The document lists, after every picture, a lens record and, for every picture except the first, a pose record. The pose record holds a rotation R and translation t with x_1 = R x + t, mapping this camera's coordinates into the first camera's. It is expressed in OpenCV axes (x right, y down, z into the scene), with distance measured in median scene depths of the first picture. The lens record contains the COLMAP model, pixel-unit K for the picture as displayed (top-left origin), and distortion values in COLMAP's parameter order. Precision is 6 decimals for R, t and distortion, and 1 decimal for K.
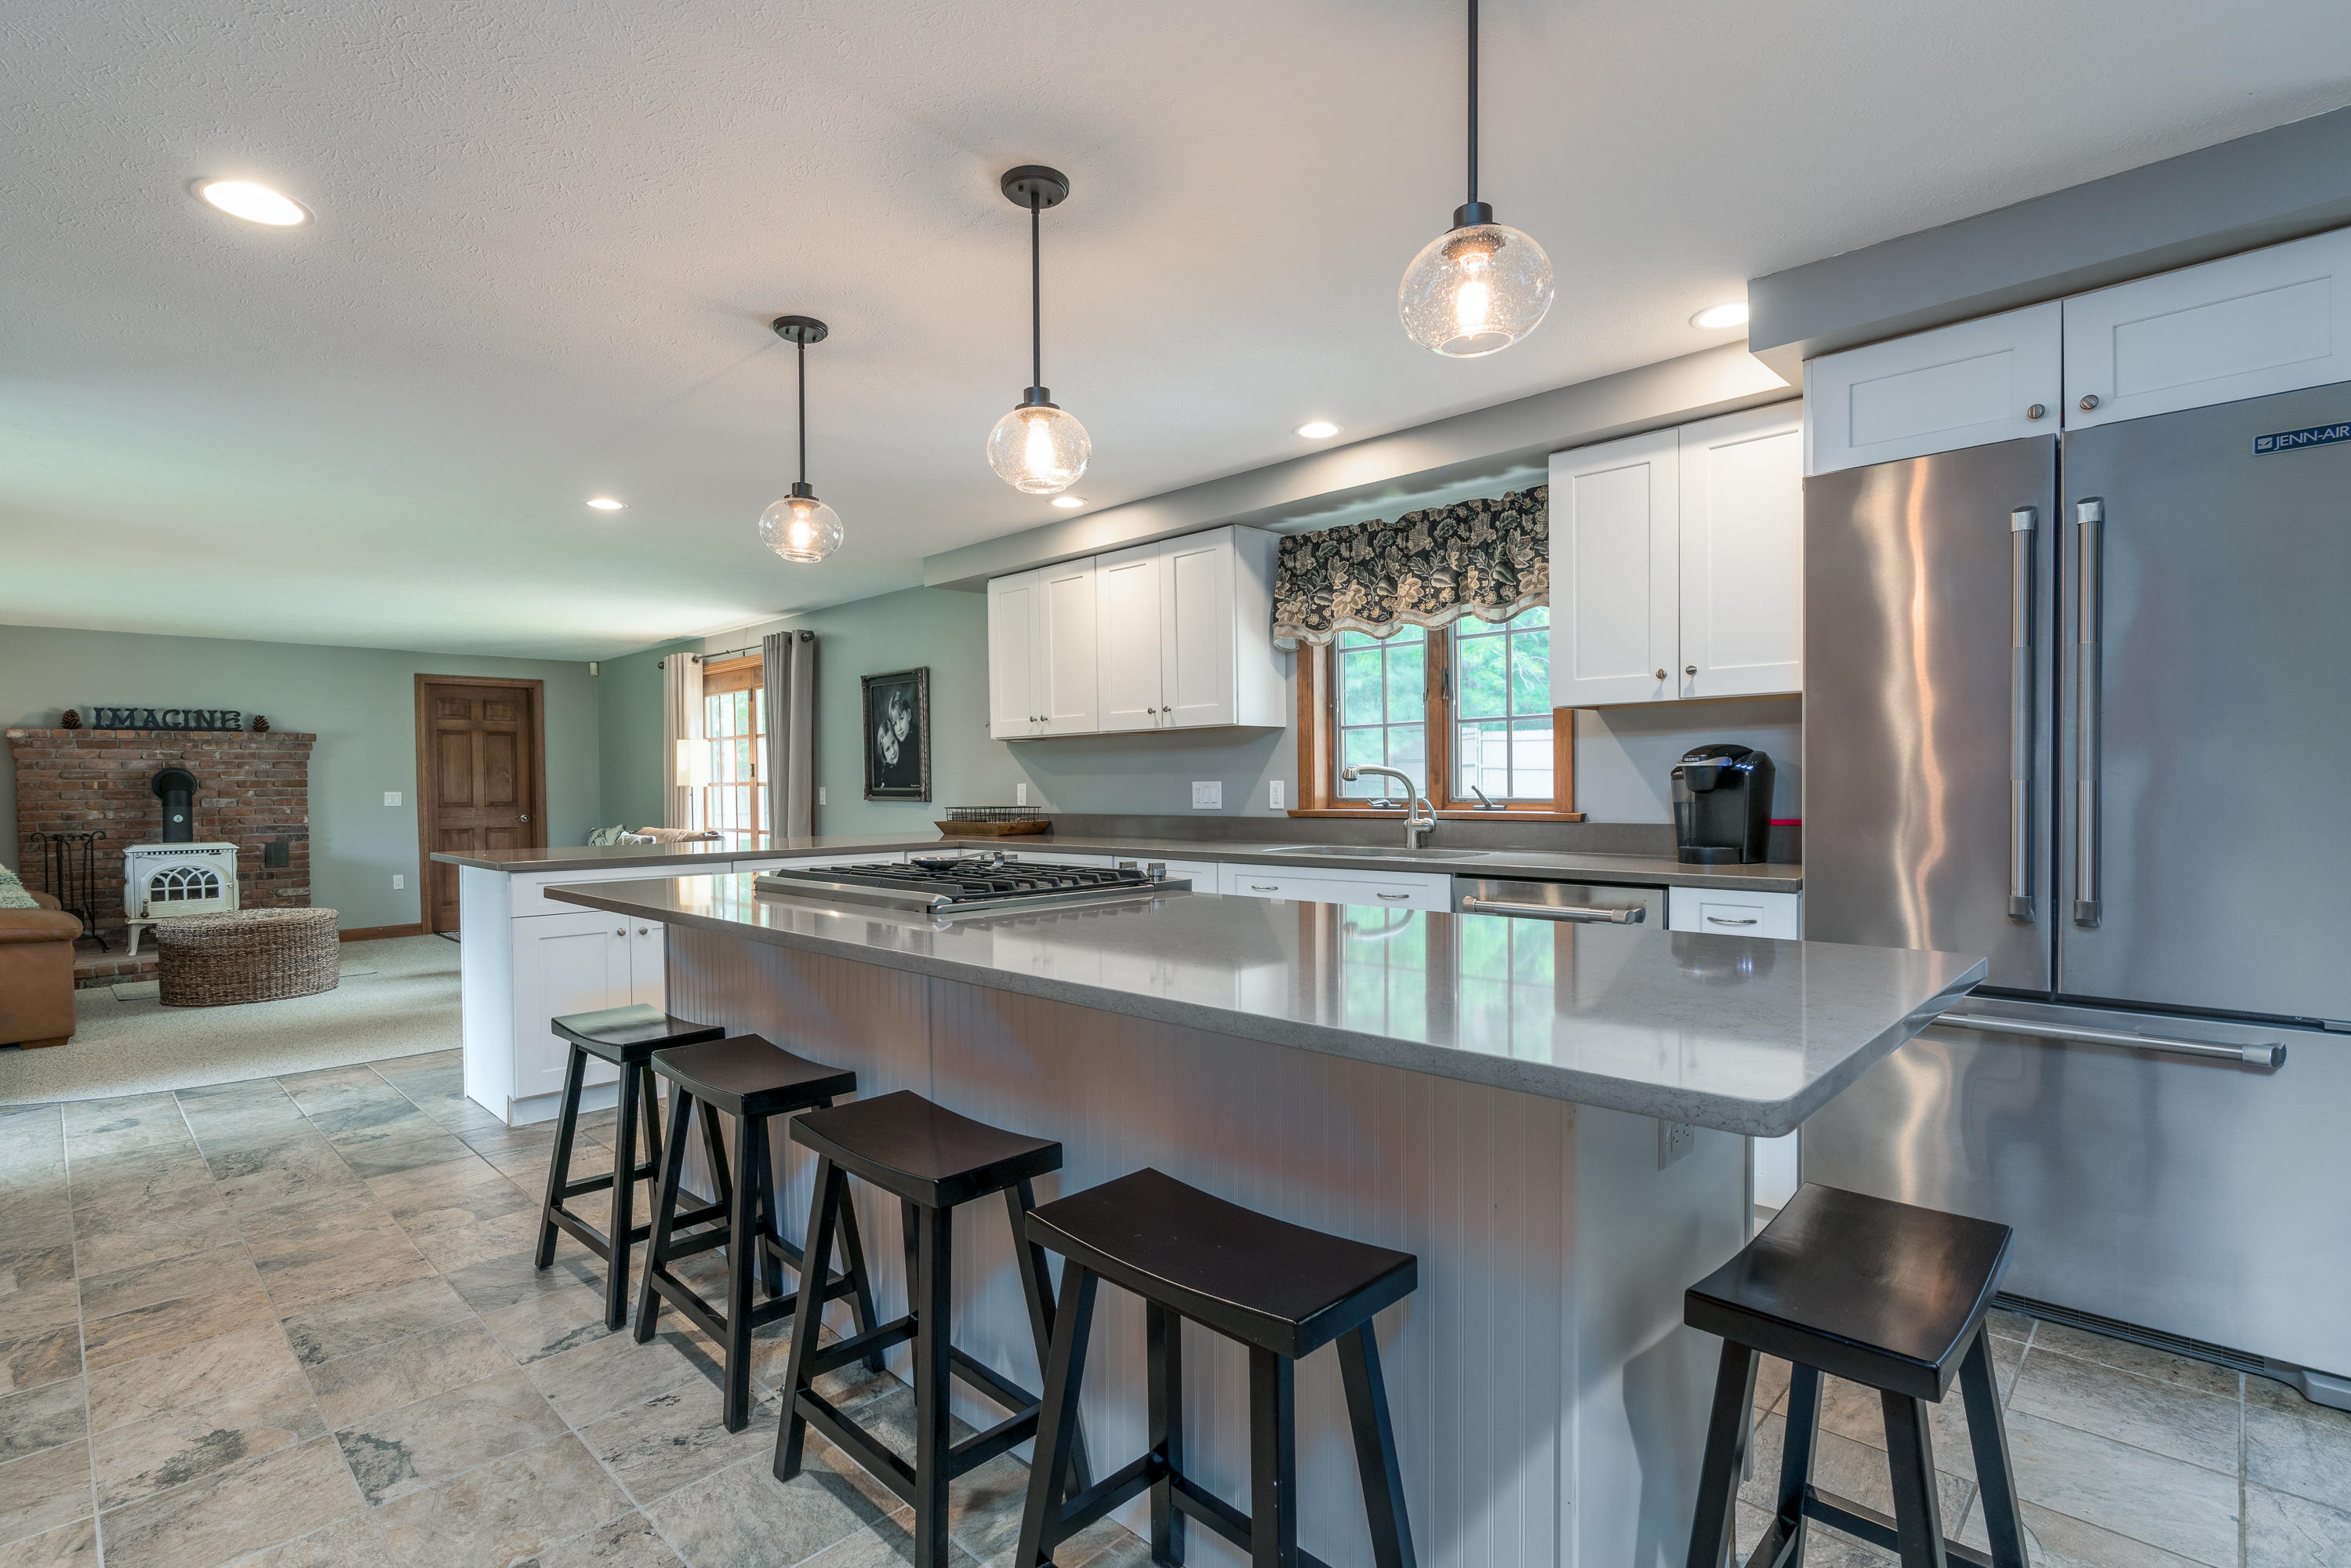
lens RADIAL K [[1108.9, 0, 1157.0], [0, 1108.9, 807.2], [0, 0, 1]] dist [-0.026195, 0.000945]
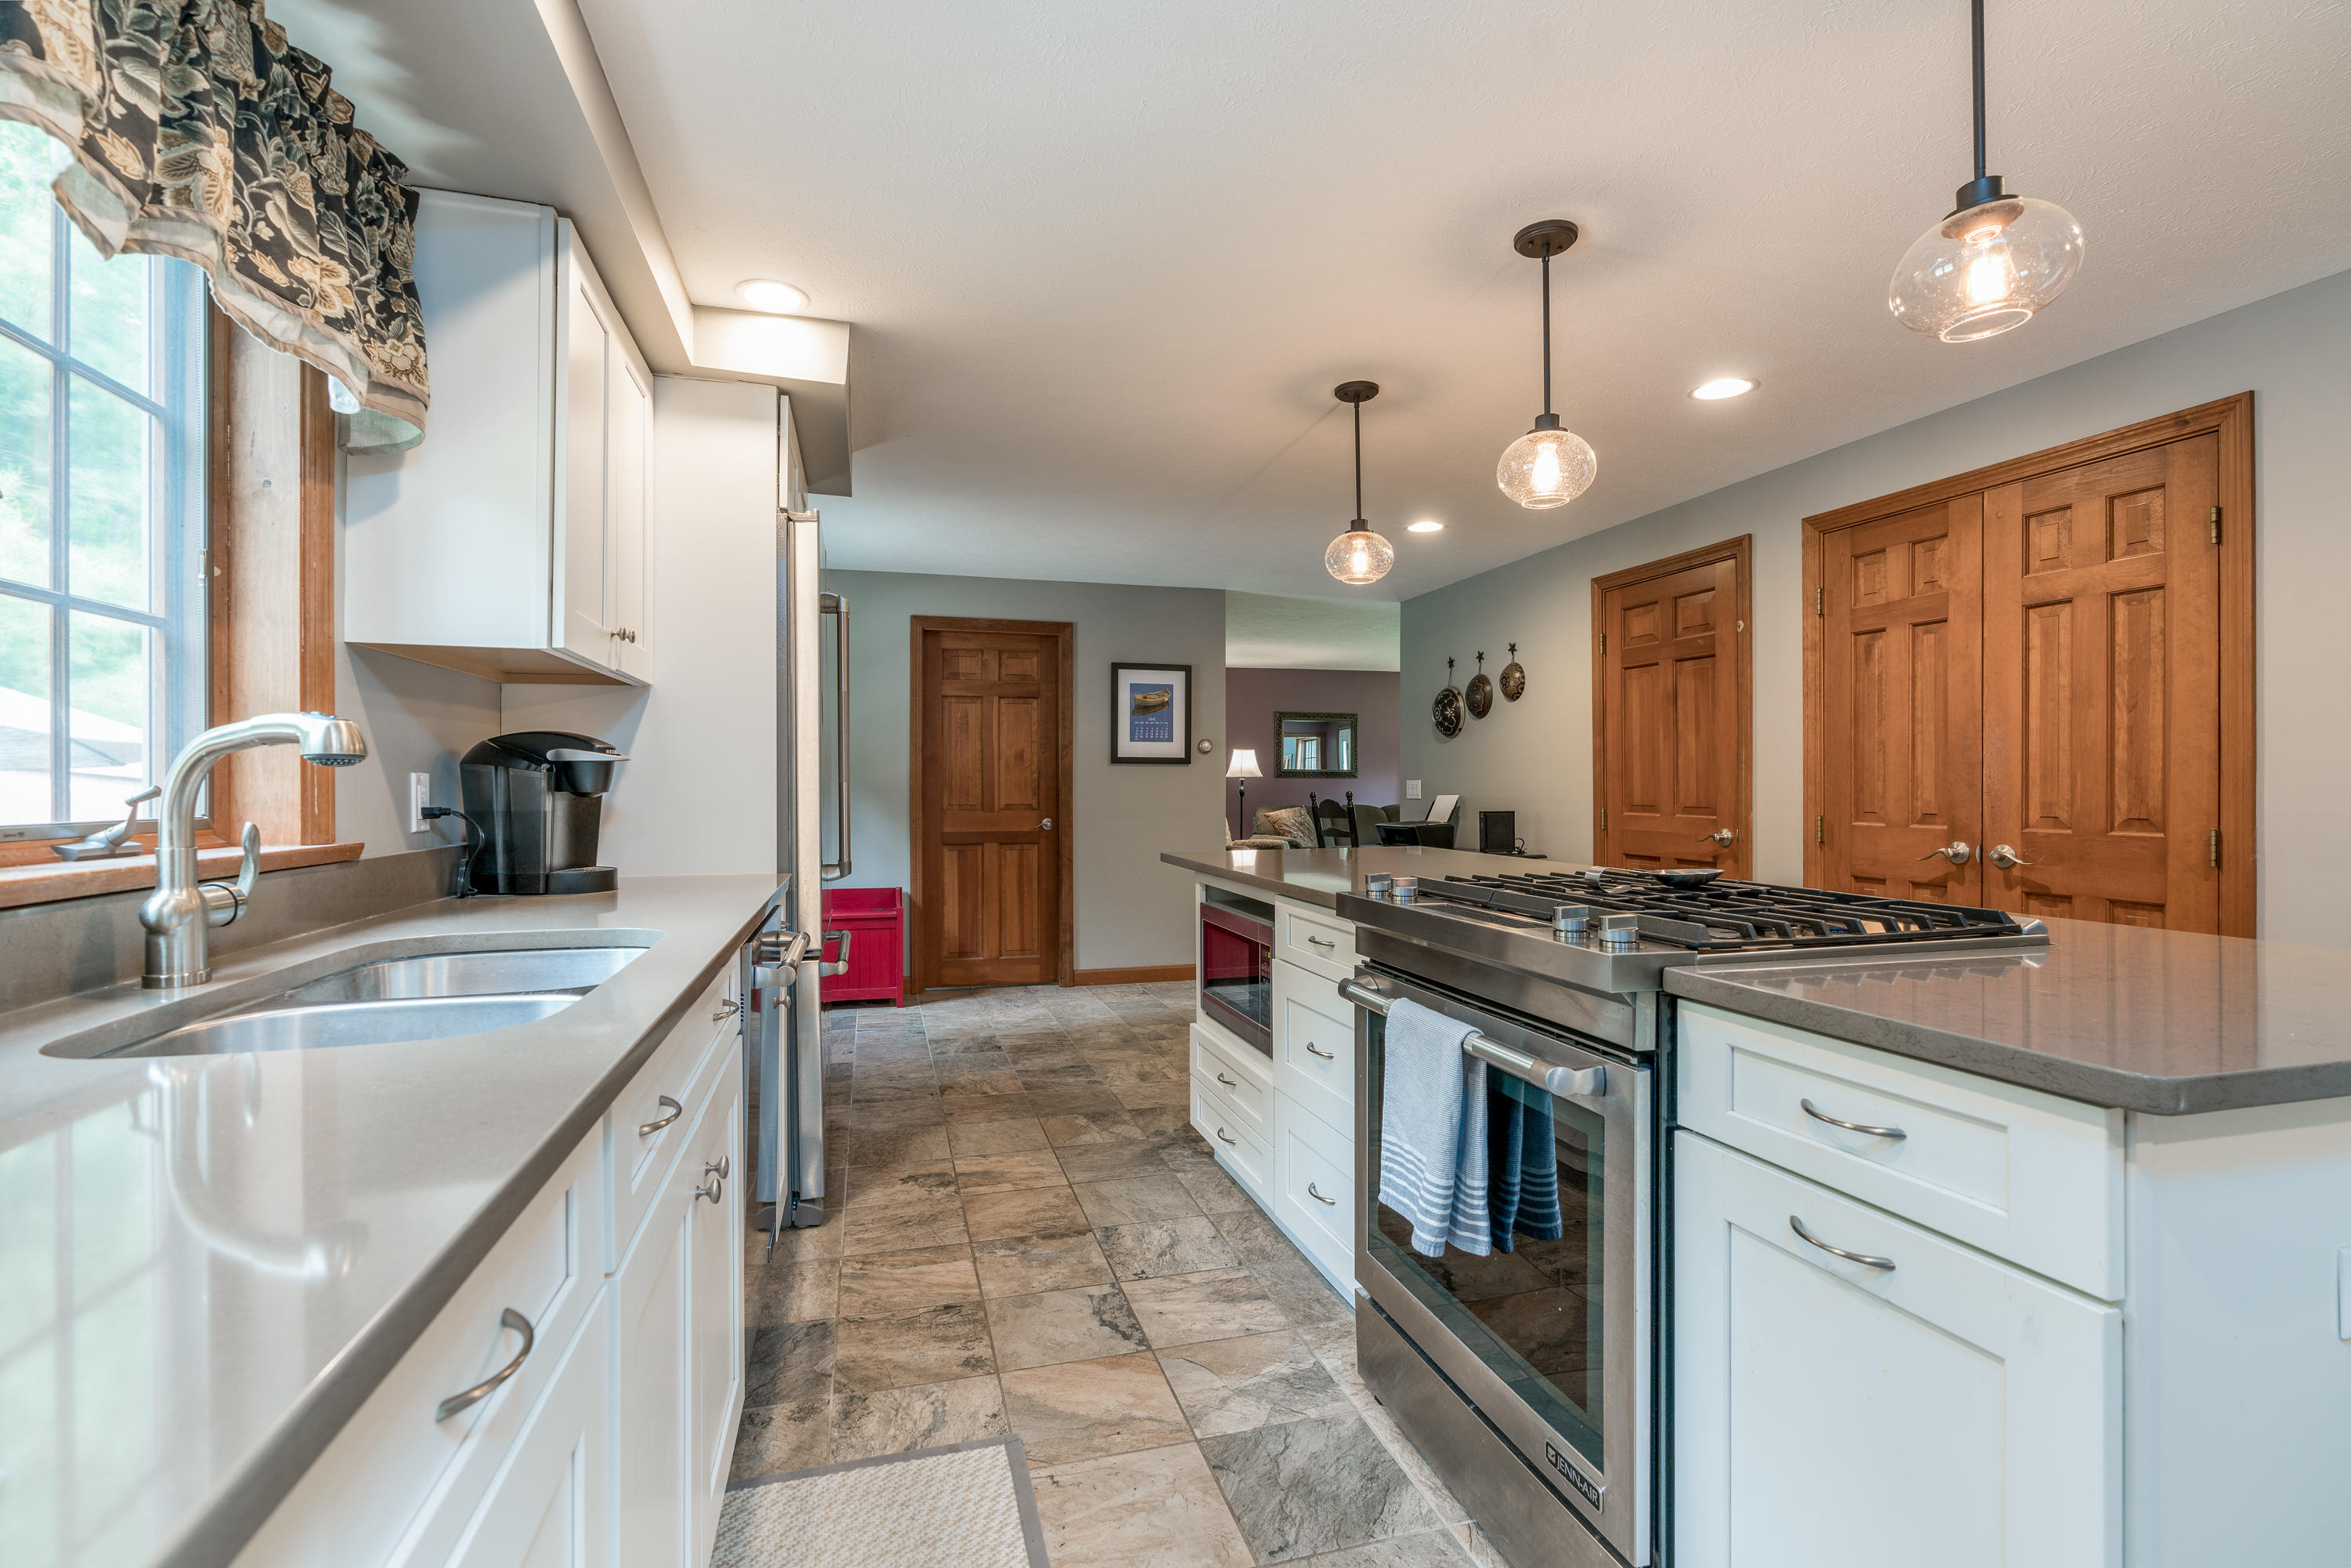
lens RADIAL K [[1059.8, 0, 1159.9], [0, 1059.8, 781.4], [0, 0, 1]] dist [-0.010287, 0.004861]
pose [[-0.865084, 0.013247, 0.501452, -0.163778], [0.020136, 0.999763, 0.008325, -0.017498], [-0.501222, 0.017299, -0.865146, 1.151780]]
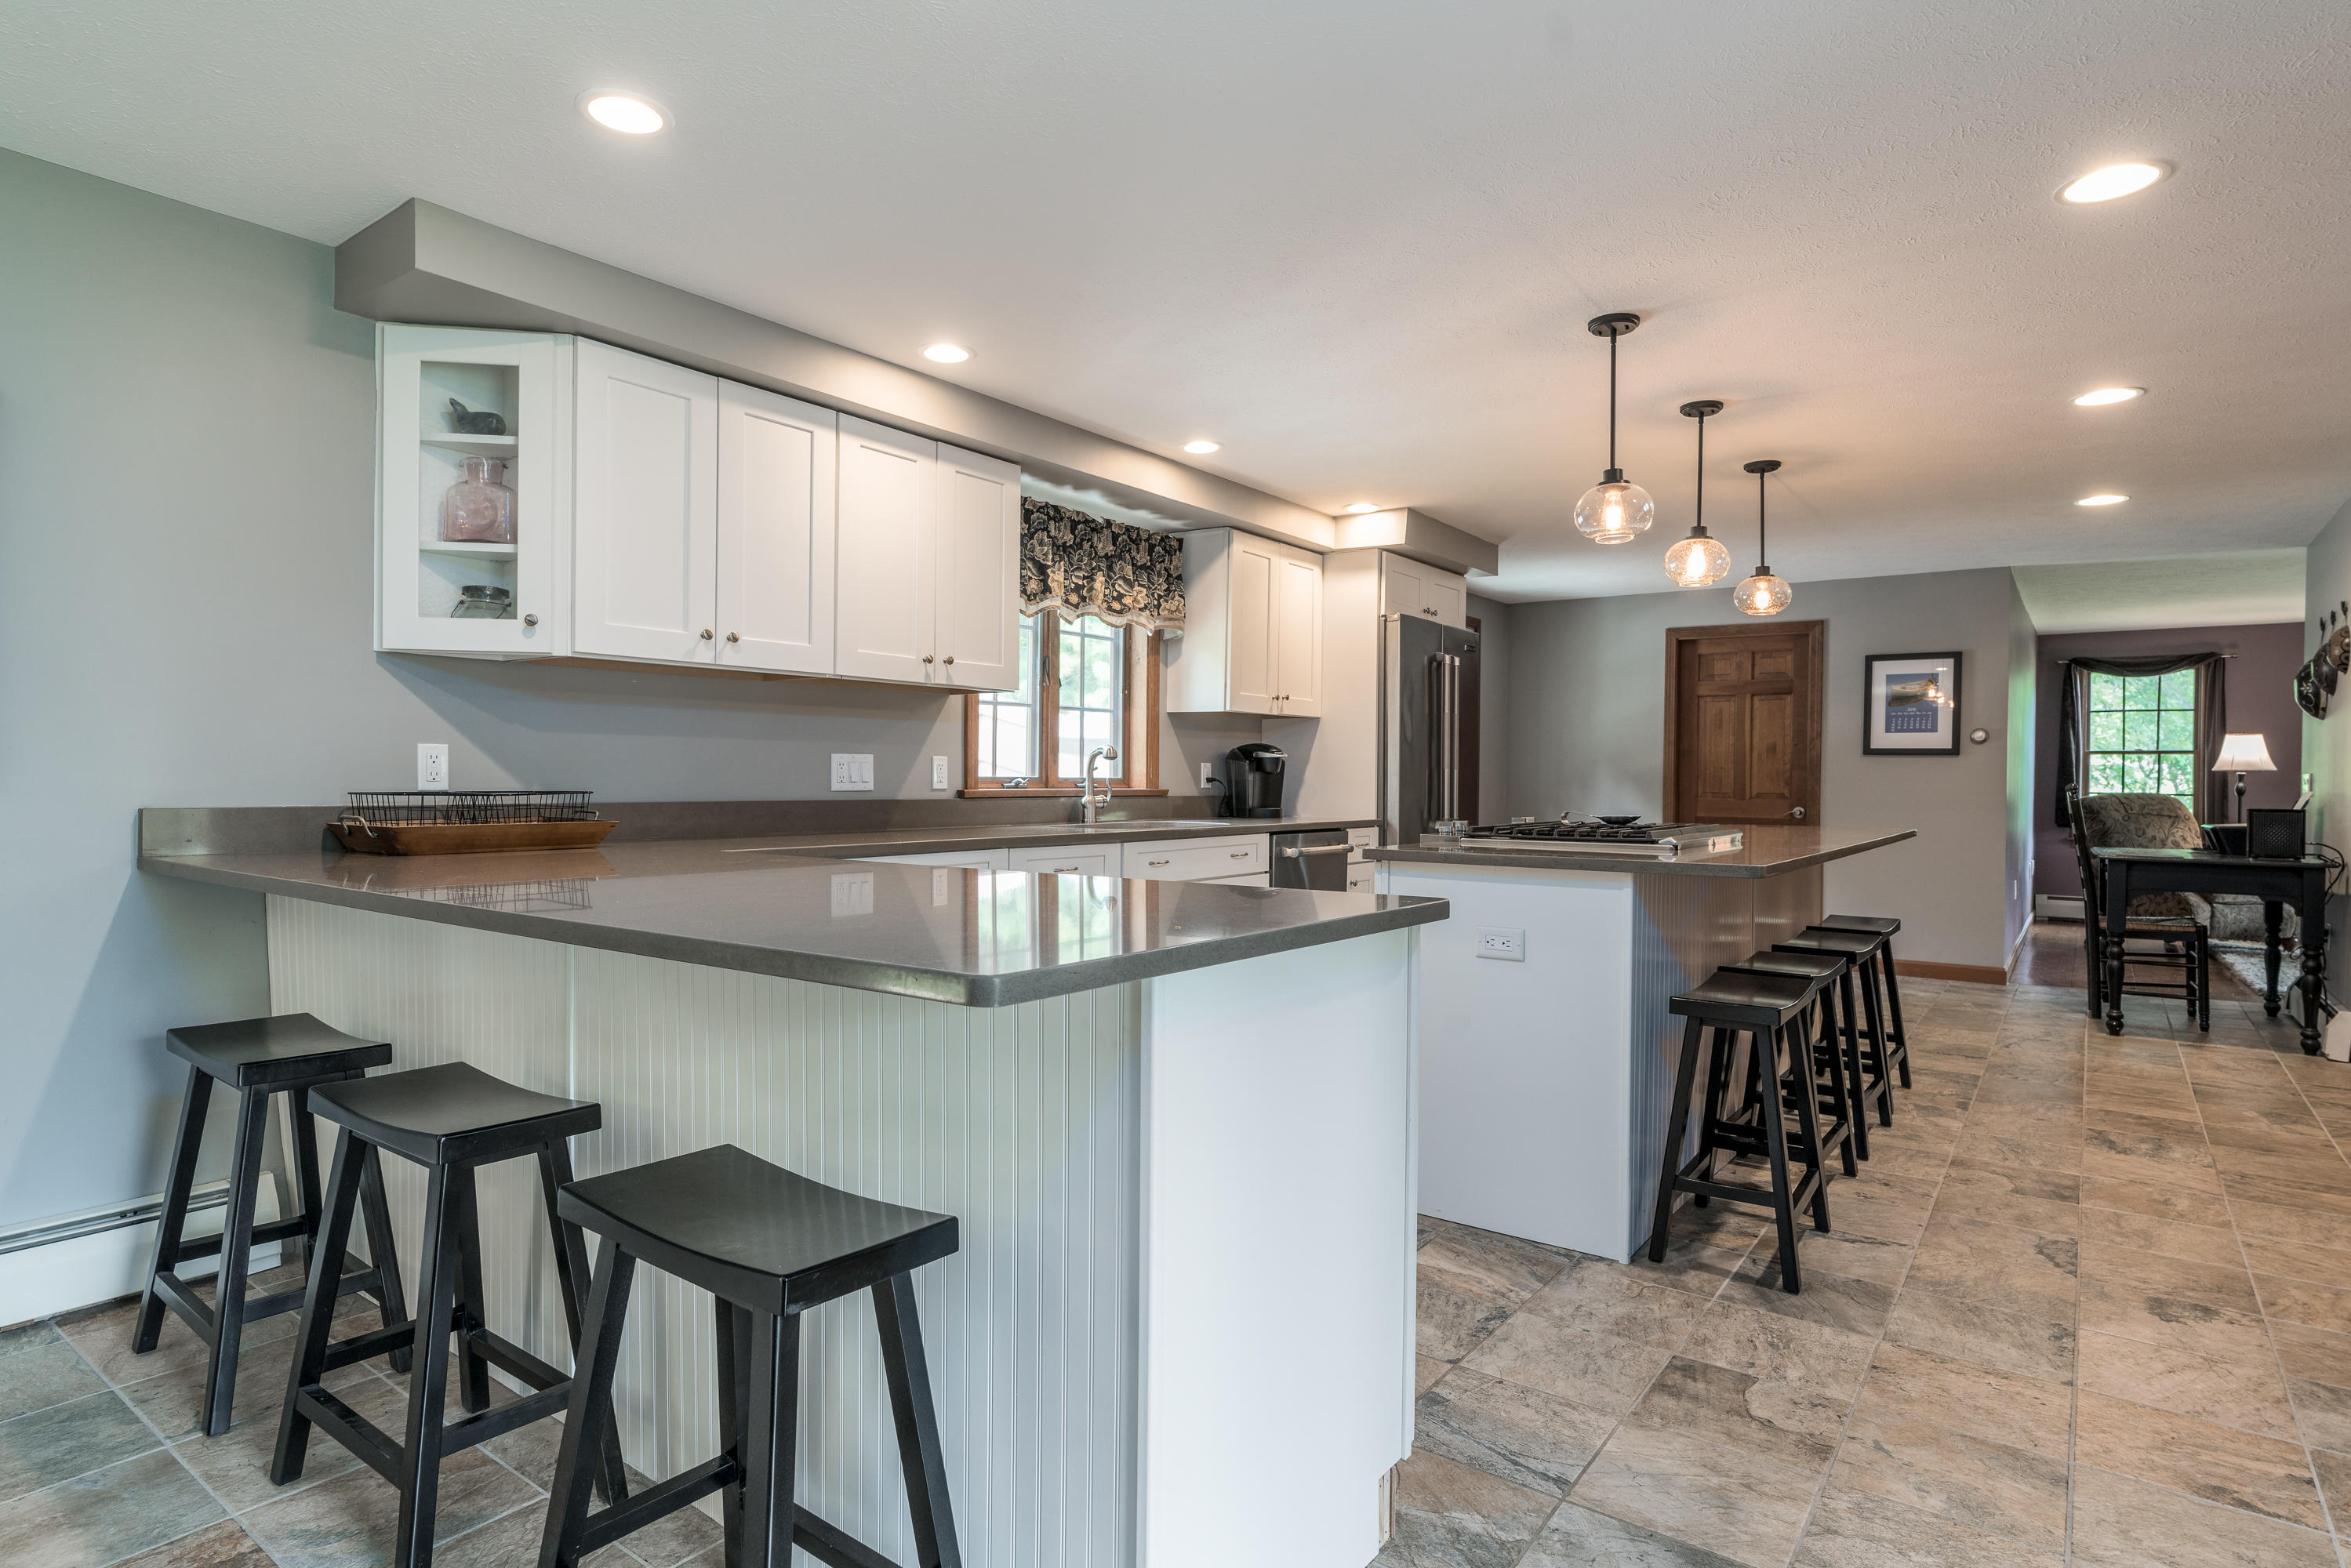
lens RADIAL K [[1255.2, 0, 1174.2], [0, 1255.2, 784.8], [0, 0, 1]] dist [0.001662, -0.004681]
pose [[-0.138594, 0.001334, 0.990348, -1.031551], [0.011256, 0.999937, 0.000229, 0.000221], [-0.990285, 0.011179, -0.138601, 1.121255]]
